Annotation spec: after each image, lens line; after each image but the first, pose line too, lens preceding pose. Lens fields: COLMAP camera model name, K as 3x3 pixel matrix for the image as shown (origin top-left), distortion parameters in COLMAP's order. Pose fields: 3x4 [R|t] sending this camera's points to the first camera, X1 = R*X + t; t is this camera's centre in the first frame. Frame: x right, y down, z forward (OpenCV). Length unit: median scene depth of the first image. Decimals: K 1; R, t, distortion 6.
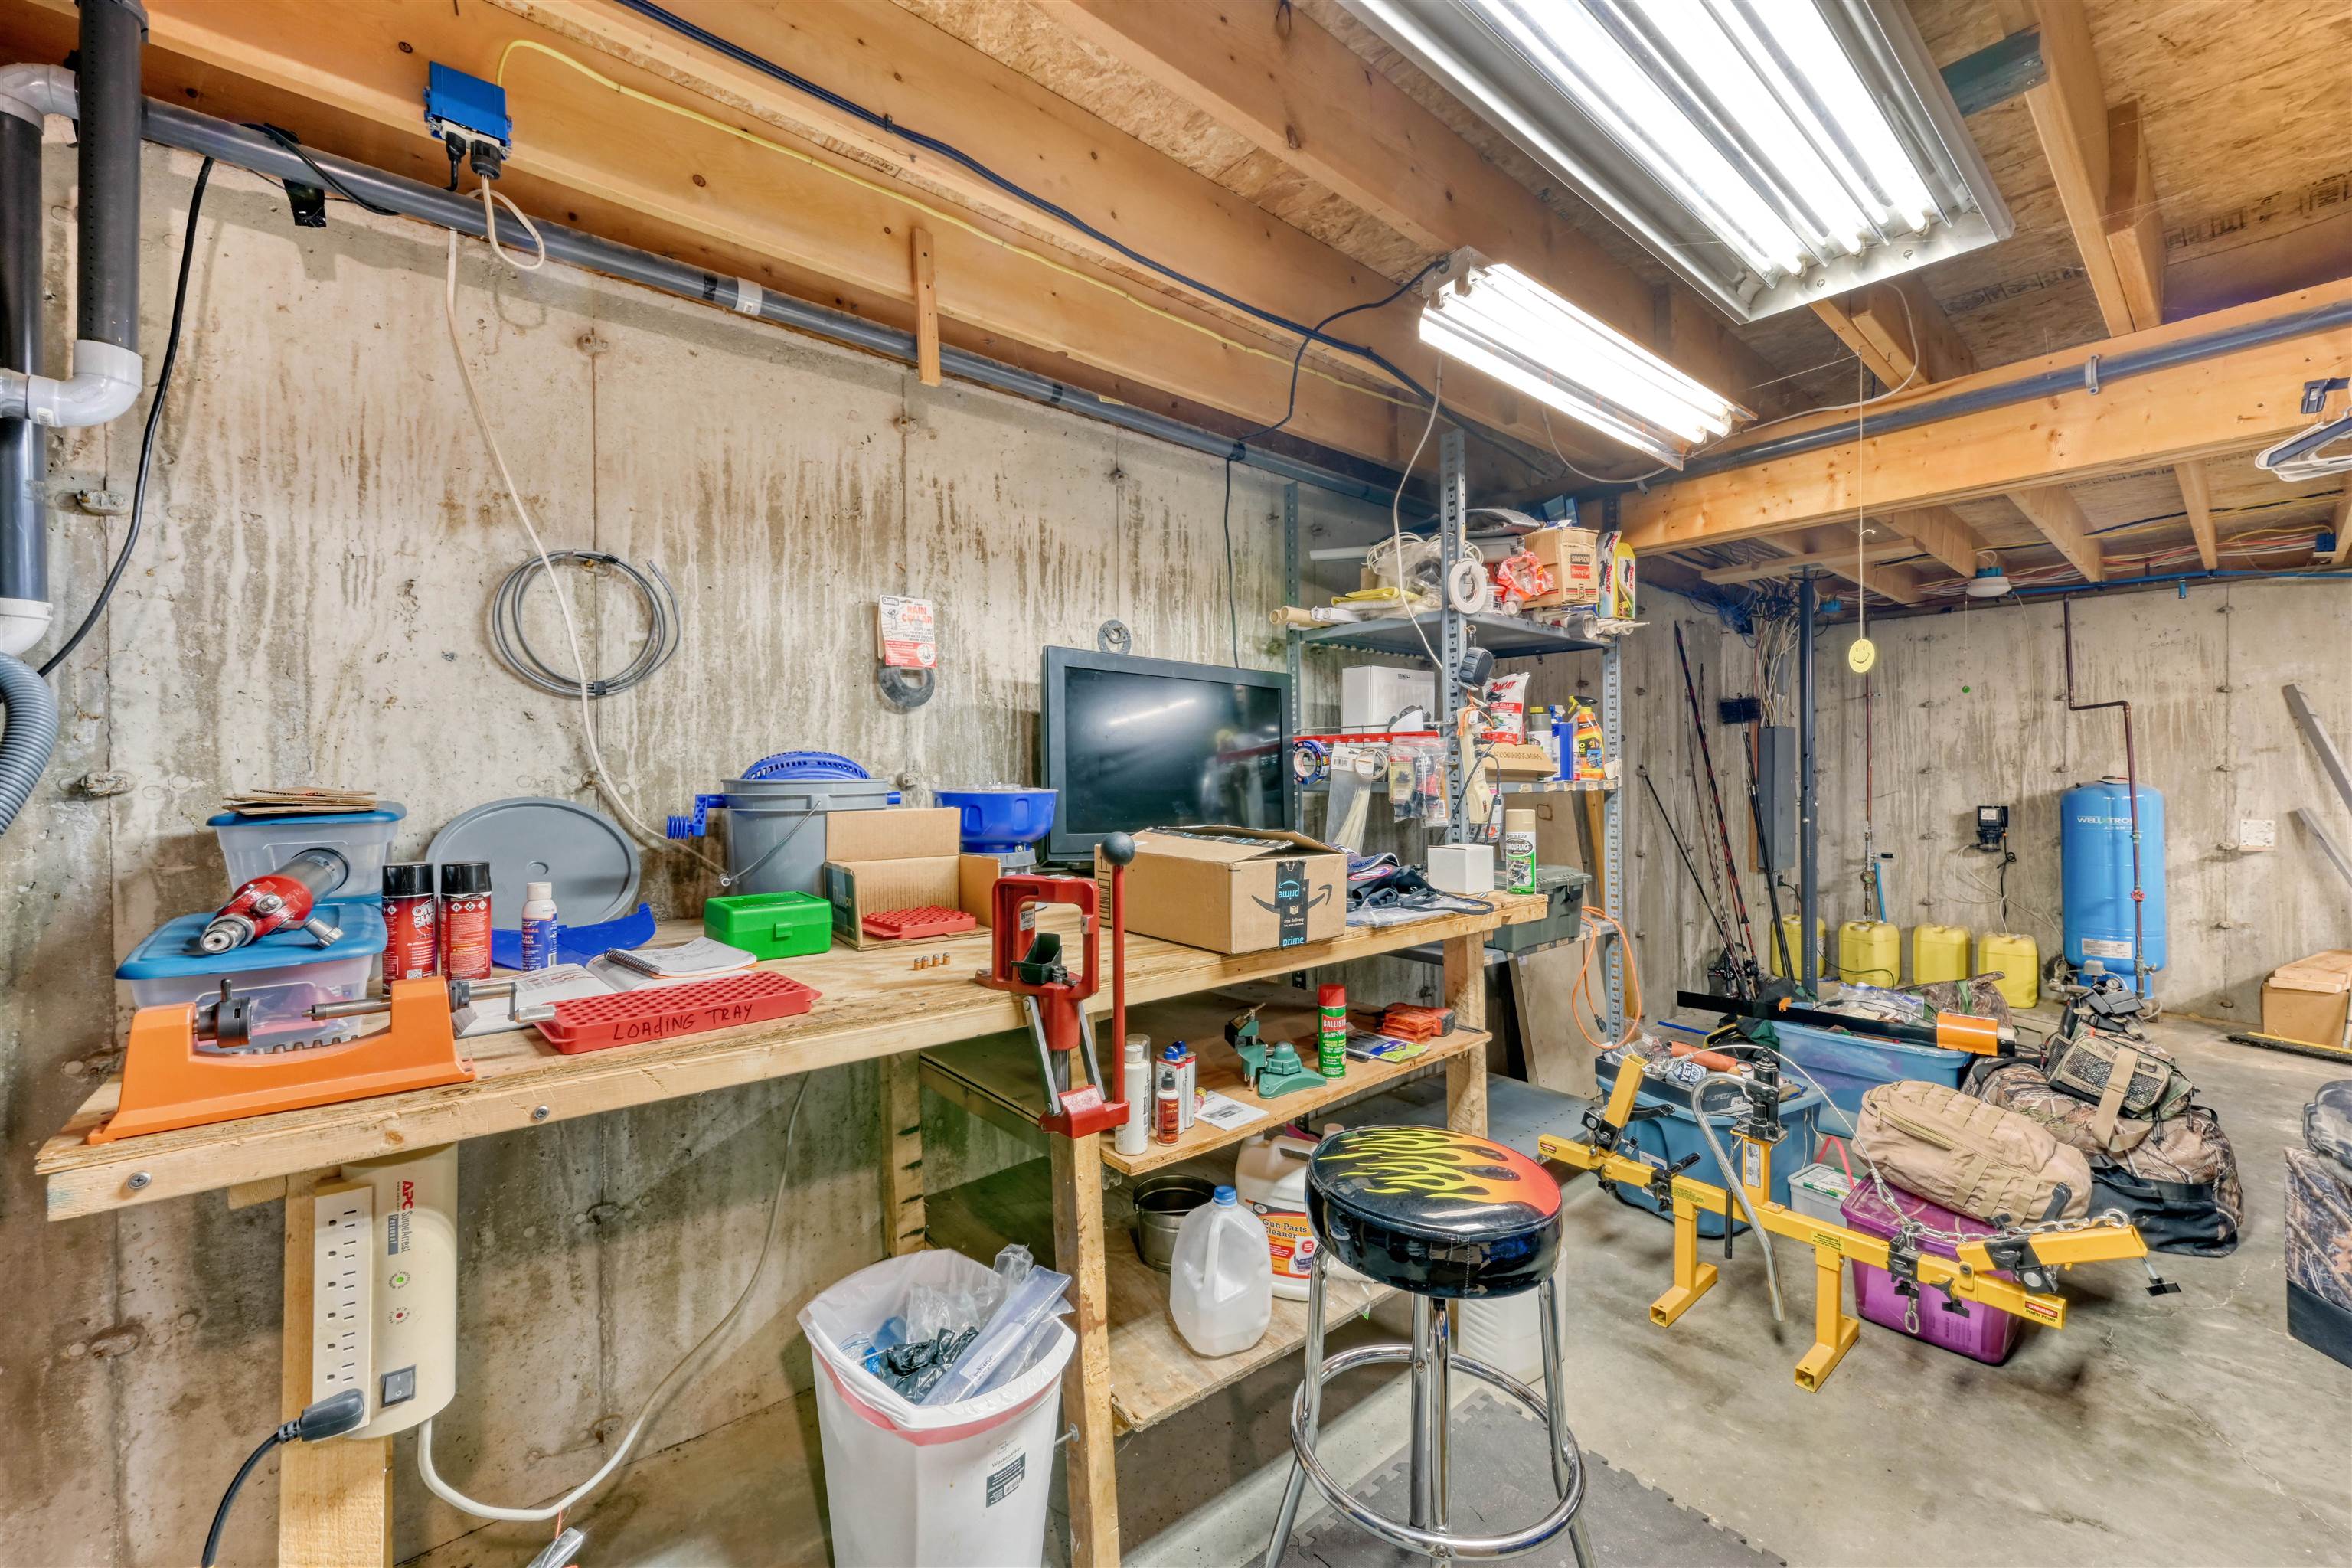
lens RADIAL K [[939.5, 0, 1187.8], [0, 939.5, 785.0], [0, 0, 1]] dist [0.003068, 0.001293]
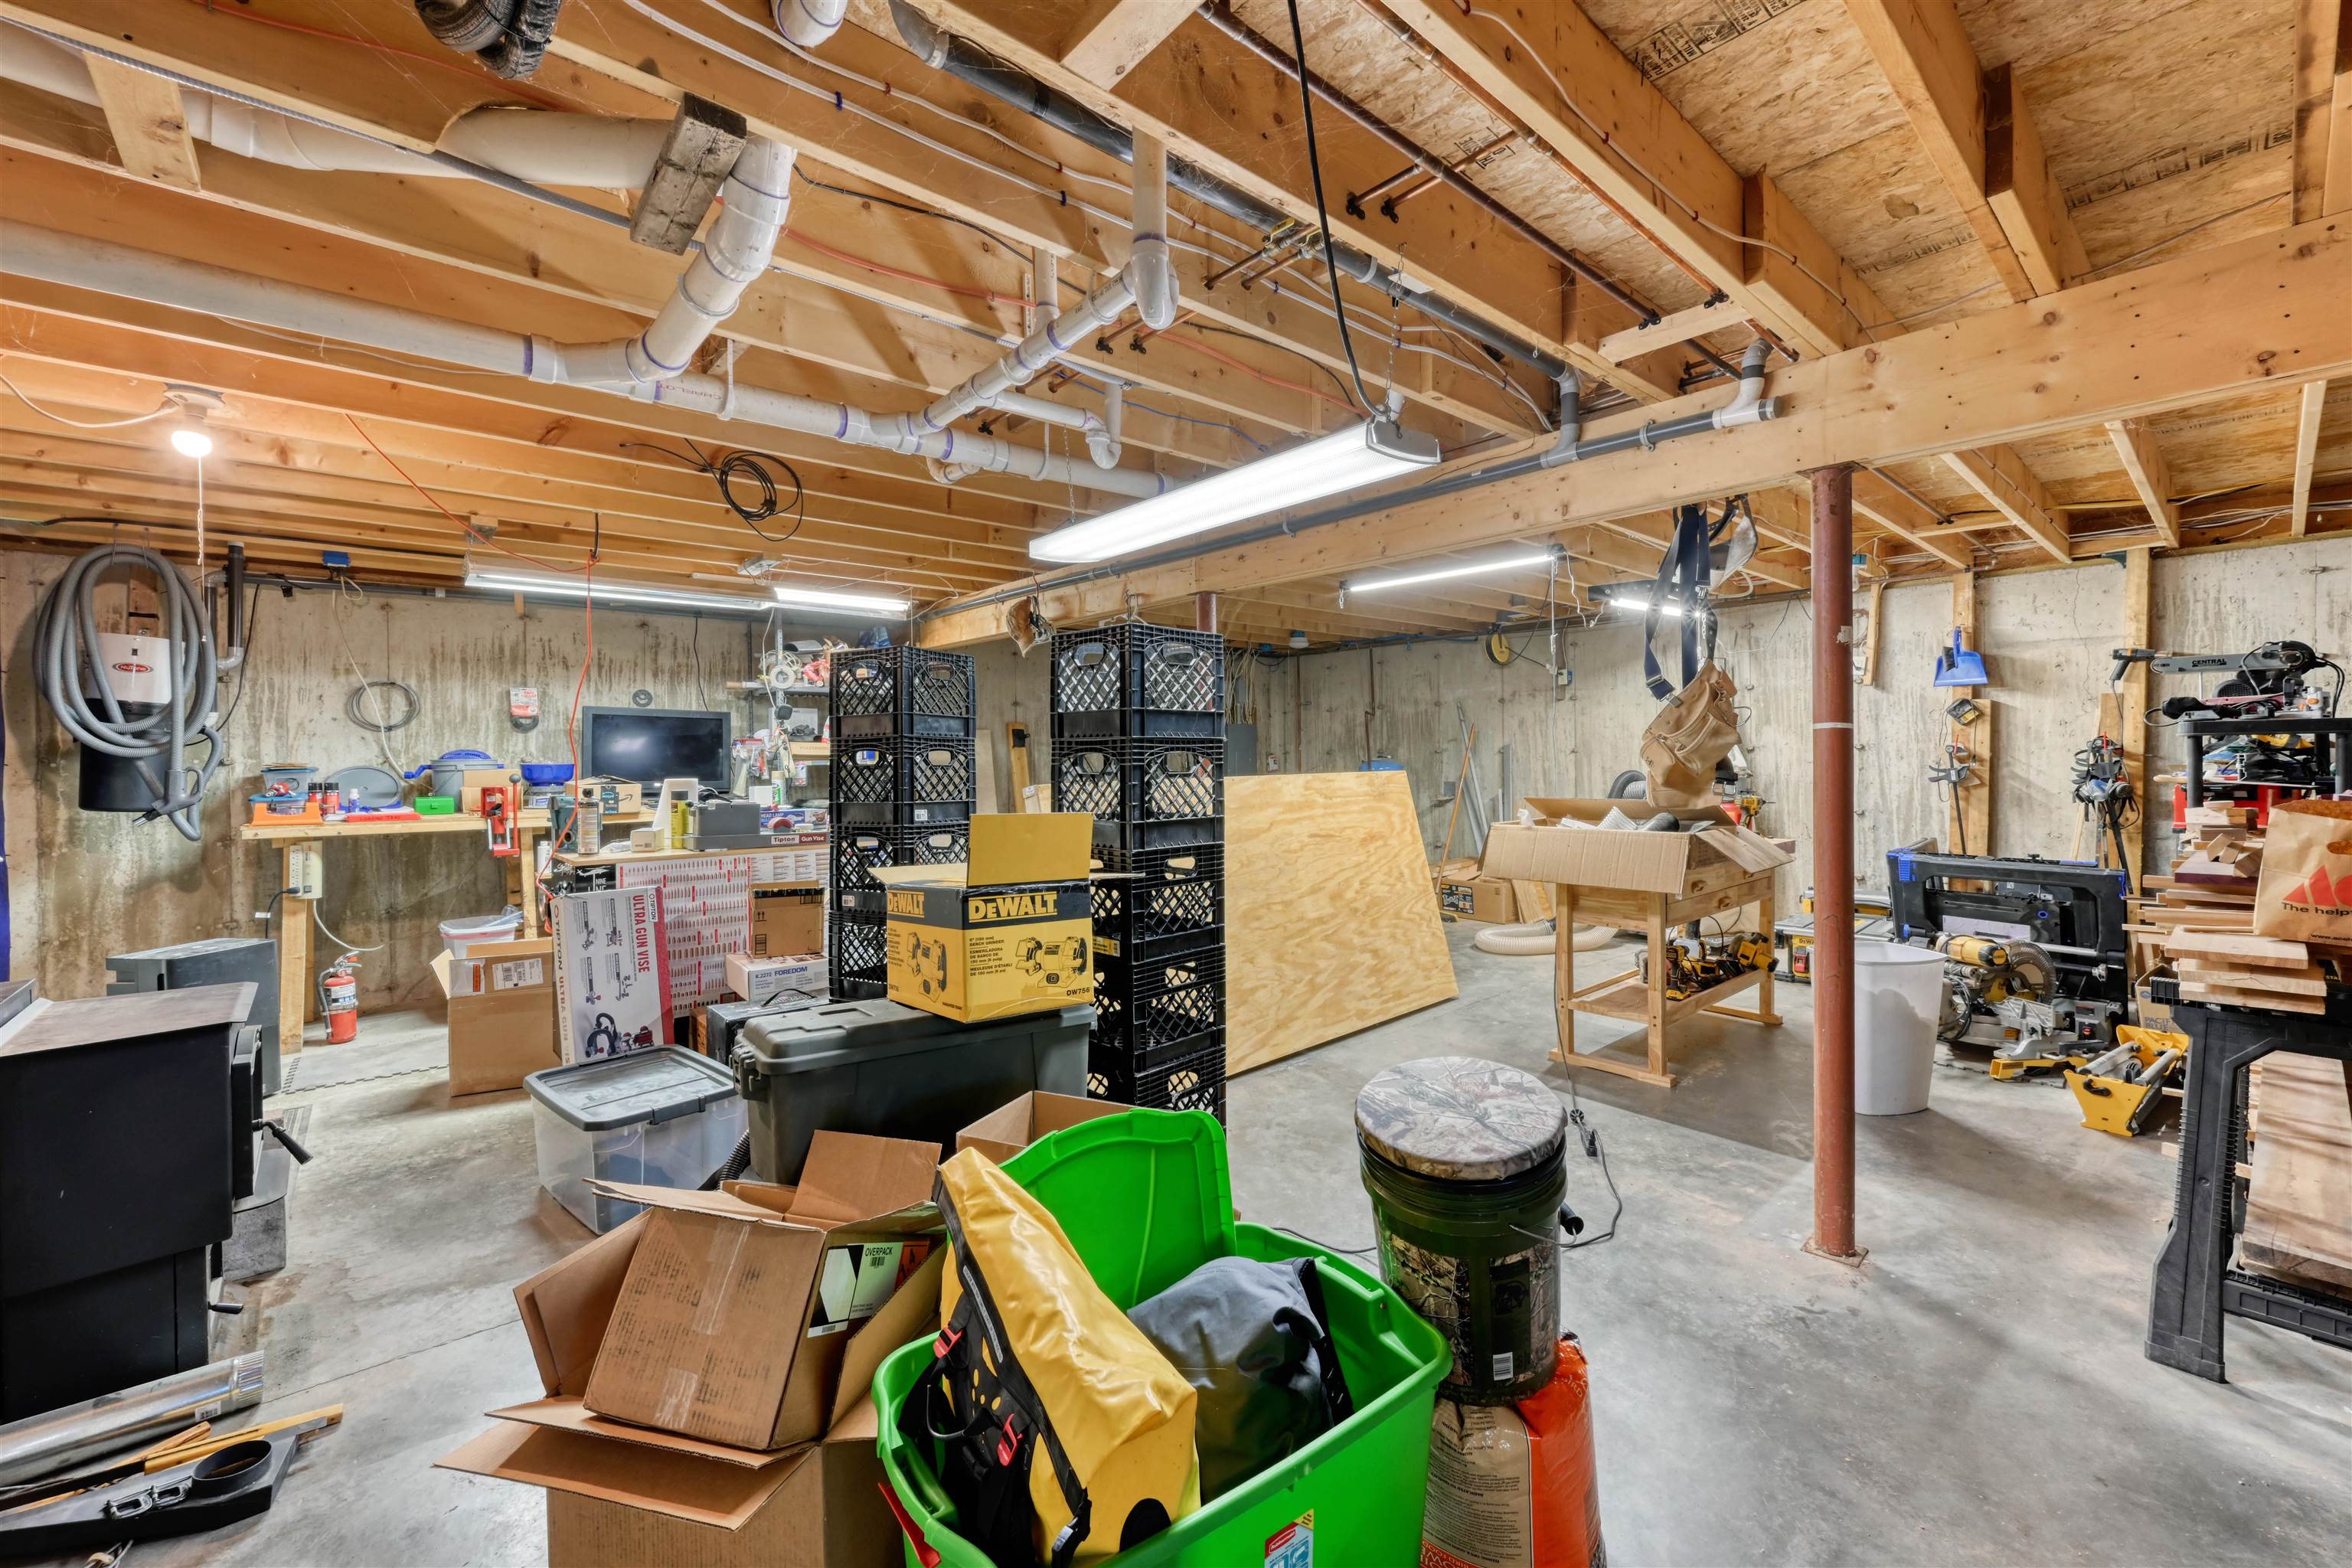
lens RADIAL K [[939.5, 0, 1165.6], [0, 939.5, 763.5], [0, 0, 1]] dist [0.003068, 0.001293]
pose [[0.999990, -0.003938, 0.002103, 1.735564], [0.003946, 0.999986, -0.003442, 0.024745], [-0.002090, 0.003451, 0.999992, -1.876978]]
